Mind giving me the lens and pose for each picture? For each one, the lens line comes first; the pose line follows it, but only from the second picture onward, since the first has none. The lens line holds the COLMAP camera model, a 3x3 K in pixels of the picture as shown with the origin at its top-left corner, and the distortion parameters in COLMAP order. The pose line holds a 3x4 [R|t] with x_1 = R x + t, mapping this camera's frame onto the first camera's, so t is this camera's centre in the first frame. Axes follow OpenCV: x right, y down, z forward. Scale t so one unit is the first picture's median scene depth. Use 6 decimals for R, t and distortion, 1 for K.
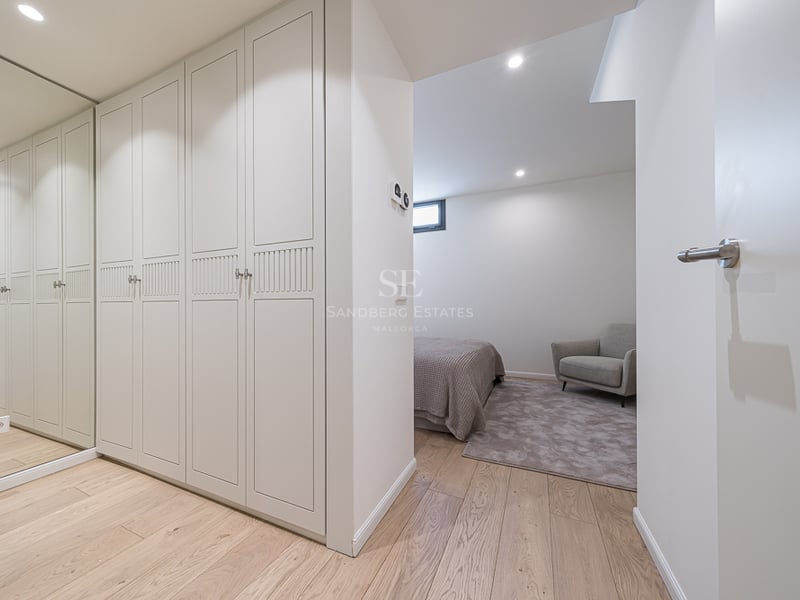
lens RADIAL K [[317.7, 0, 379.8], [0, 317.7, 302.0], [0, 0, 1]] dist [0.011453, 0.000042]
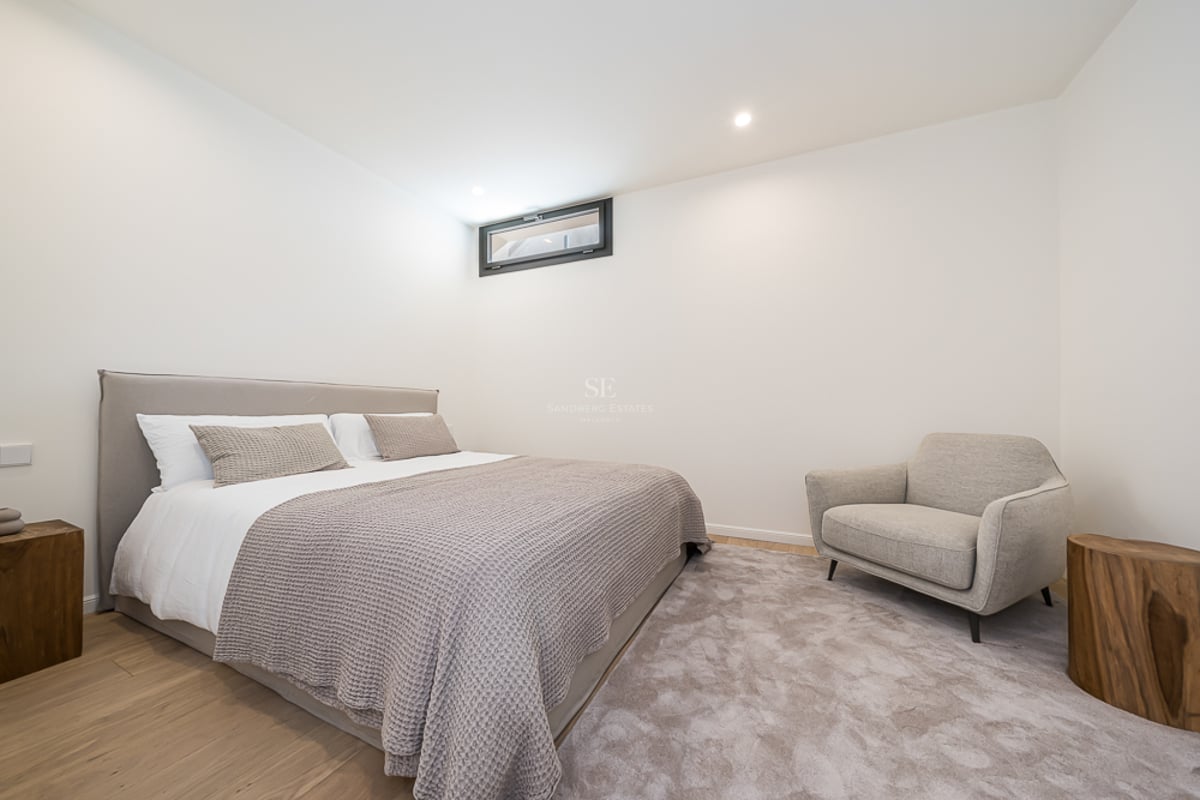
lens RADIAL K [[411.4, 0, 603.4], [0, 411.4, 407.7], [0, 0, 1]] dist [-0.002334, -0.000146]
pose [[0.999902, 0.004455, 0.013286, 0.296859], [-0.004476, 0.999989, 0.001598, 0.040014], [-0.013279, -0.001657, 0.999910, 0.511678]]
